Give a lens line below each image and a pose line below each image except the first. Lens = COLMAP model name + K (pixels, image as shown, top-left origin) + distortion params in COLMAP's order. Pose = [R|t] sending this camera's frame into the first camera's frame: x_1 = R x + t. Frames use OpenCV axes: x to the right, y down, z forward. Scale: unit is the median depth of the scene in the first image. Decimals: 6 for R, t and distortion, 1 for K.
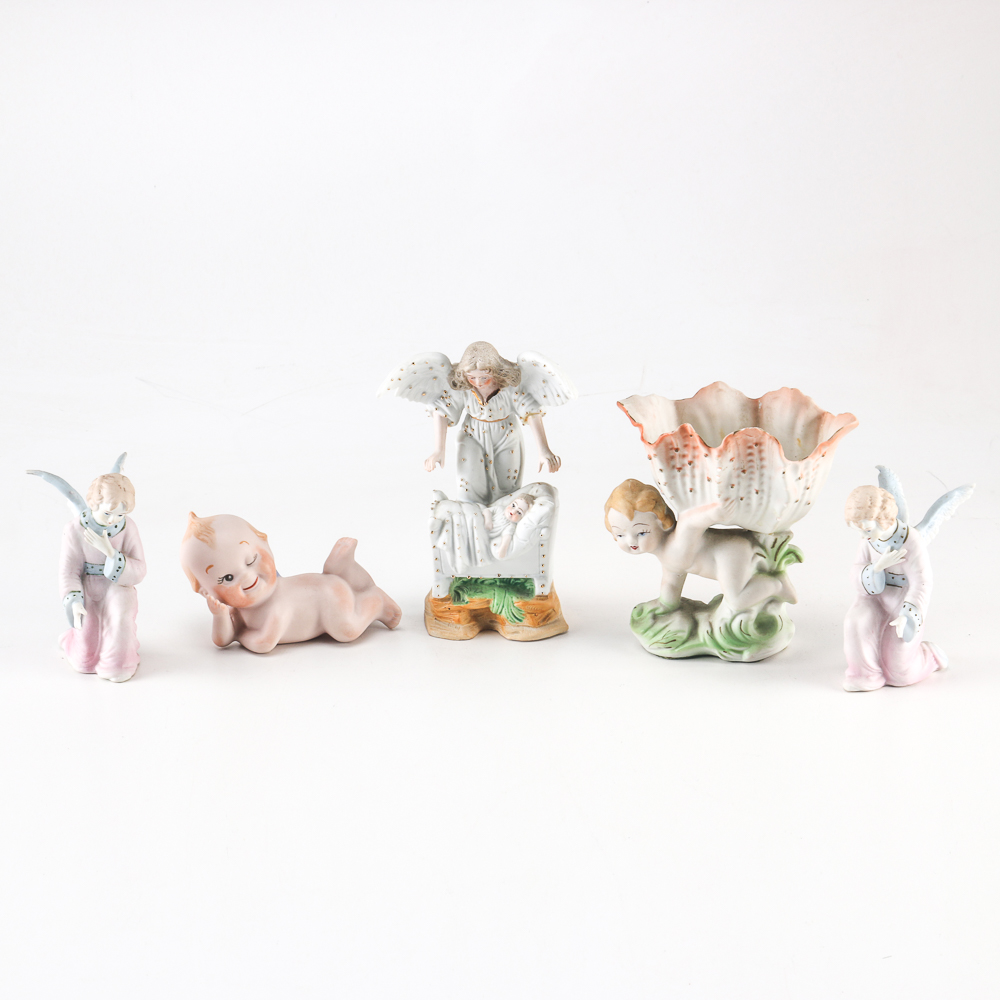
lens RADIAL K [[4682.8, 0, 498.1], [0, 4682.8, 500.3], [0, 0, 1]] dist [0.415093, 0.000000]
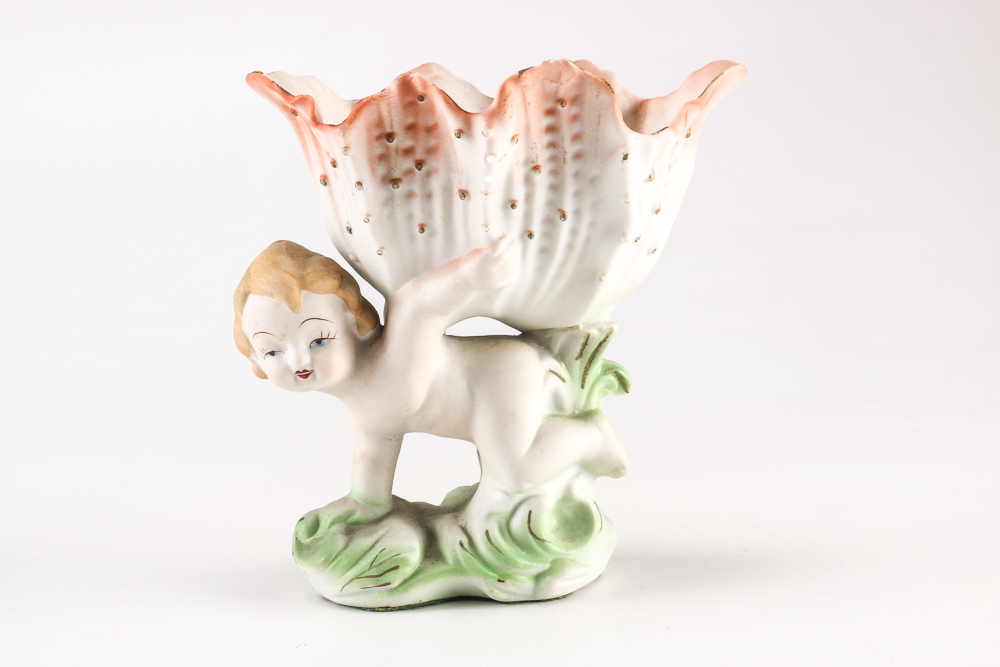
lens RADIAL K [[2258.7, 0, 501.7], [0, 2258.7, 337.2], [0, 0, 1]] dist [0.186976, 0.000000]
pose [[0.970301, -0.058025, 0.234836, -0.005620], [0.103473, 0.977066, -0.186108, 0.051609], [-0.218652, 0.204880, 0.954052, 0.771939]]
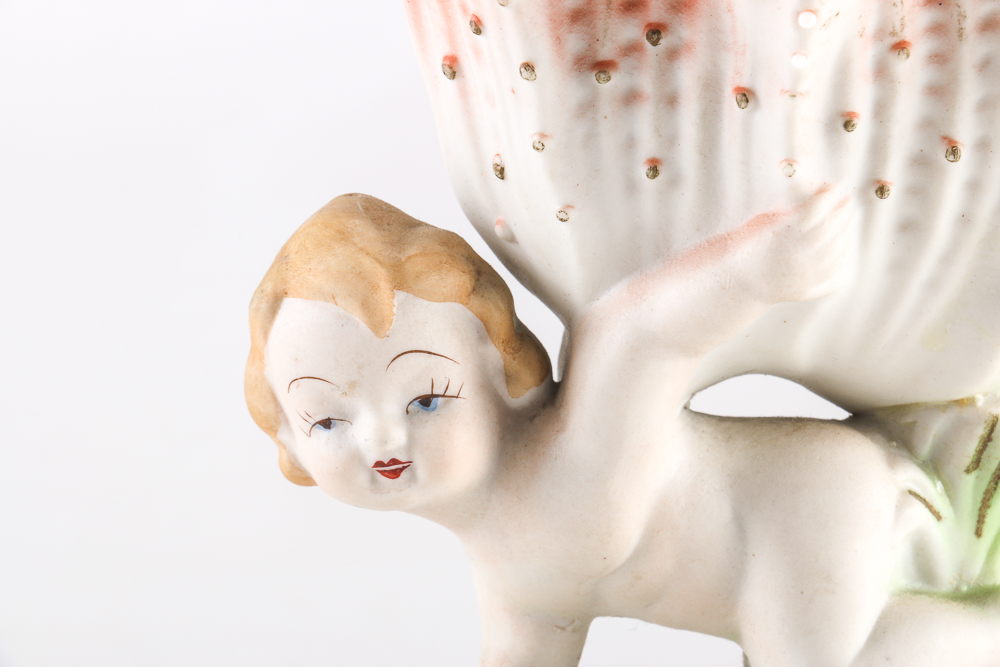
lens RADIAL K [[5767.7, 0, 500.6], [0, 5767.7, 333.3], [0, 0, 1]] dist [0.781982, 0.000000]
pose [[0.980129, -0.001164, 0.198357, -0.021628], [0.054782, 0.962680, -0.265041, 0.078545], [-0.190646, 0.270640, 0.943614, 0.730026]]
